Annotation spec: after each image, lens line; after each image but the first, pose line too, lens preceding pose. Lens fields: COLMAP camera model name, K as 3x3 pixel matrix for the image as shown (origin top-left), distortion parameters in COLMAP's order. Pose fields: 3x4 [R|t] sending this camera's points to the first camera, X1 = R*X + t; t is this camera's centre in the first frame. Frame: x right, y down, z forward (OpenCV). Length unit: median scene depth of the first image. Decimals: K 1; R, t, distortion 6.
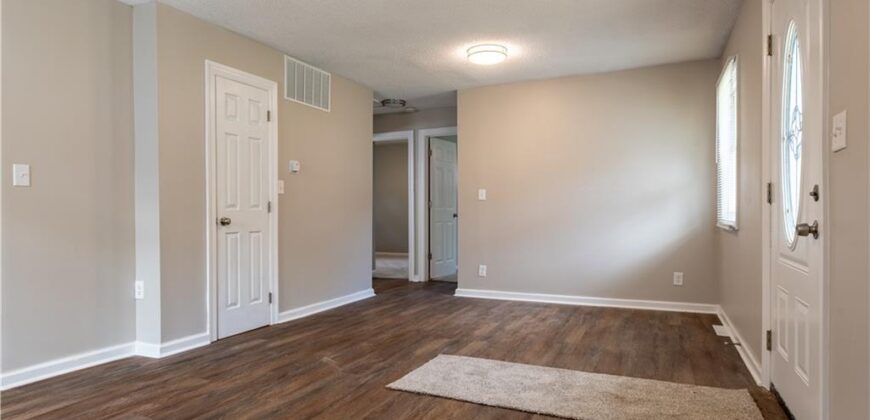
lens RADIAL K [[489.5, 0, 431.9], [0, 489.5, 210.5], [0, 0, 1]] dist [0.007073, 0.000490]
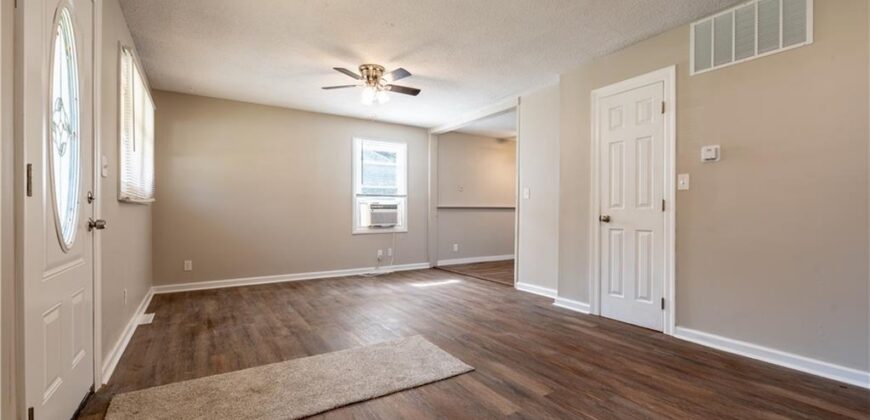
lens RADIAL K [[365.2, 0, 434.0], [0, 365.2, 211.4], [0, 0, 1]] dist [-0.001072, -0.000072]
pose [[-0.534433, 0.001545, -0.845210, 0.555433], [0.003299, 0.999995, -0.000258, 0.003161], [0.845205, -0.002927, -0.534435, 1.151942]]
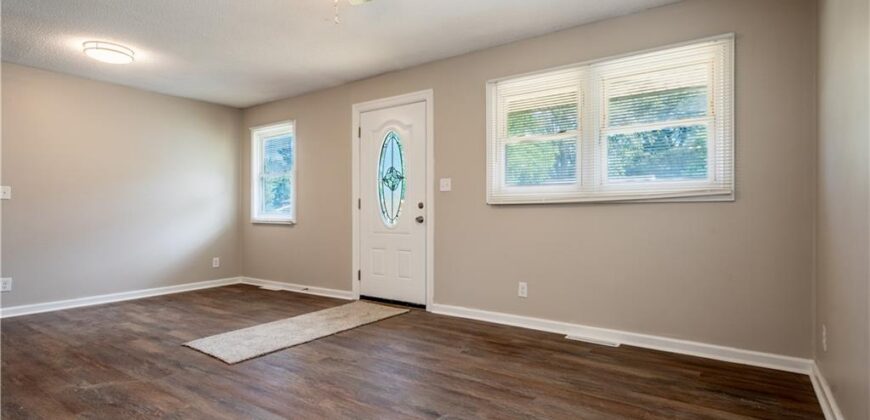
lens RADIAL K [[431.2, 0, 431.7], [0, 431.2, 214.0], [0, 0, 1]] dist [-0.017109, 0.000344]
pose [[0.182773, 0.002524, 0.983152, -0.715541], [-0.001551, 0.999996, -0.002278, 0.008983], [-0.983154, -0.001109, 0.182776, 0.257512]]
